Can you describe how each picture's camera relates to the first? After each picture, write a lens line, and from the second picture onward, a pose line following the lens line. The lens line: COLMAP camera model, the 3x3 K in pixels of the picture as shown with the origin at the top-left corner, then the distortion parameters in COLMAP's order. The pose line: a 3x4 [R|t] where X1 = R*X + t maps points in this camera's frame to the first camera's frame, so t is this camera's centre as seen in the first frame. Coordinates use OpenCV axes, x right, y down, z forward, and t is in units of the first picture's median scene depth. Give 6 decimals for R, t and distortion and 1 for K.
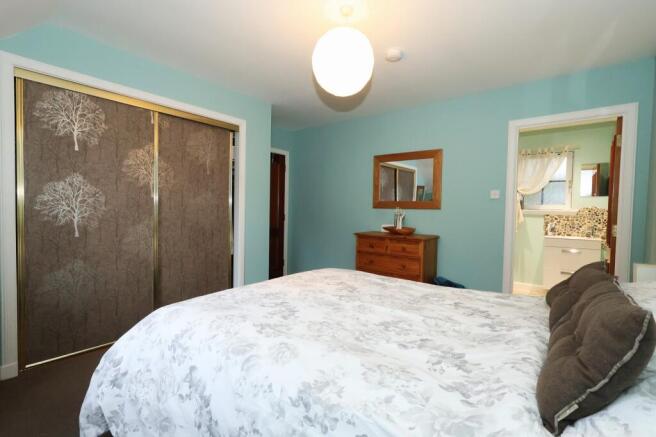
lens RADIAL K [[303.4, 0, 328.0], [0, 303.4, 218.5], [0, 0, 1]] dist [-0.001122, -0.000108]
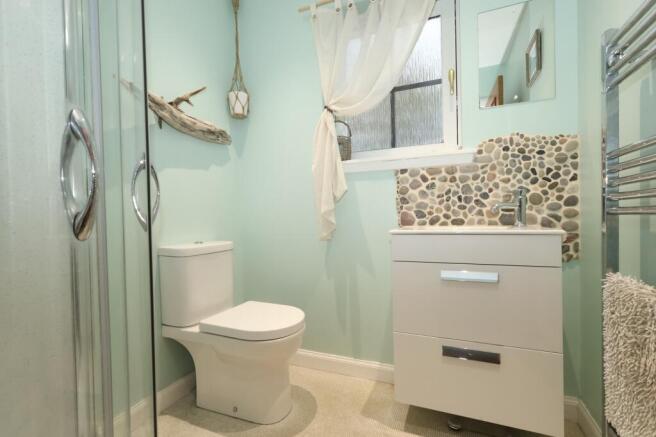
lens RADIAL K [[303.4, 0, 328.0], [0, 303.4, 218.5], [0, 0, 1]] dist [-0.001122, -0.000108]
pose [[0.958180, -0.045221, 0.282572, 0.546077], [0.049099, 0.998772, -0.006654, 0.044638], [-0.281924, 0.020249, 0.959223, 0.697484]]
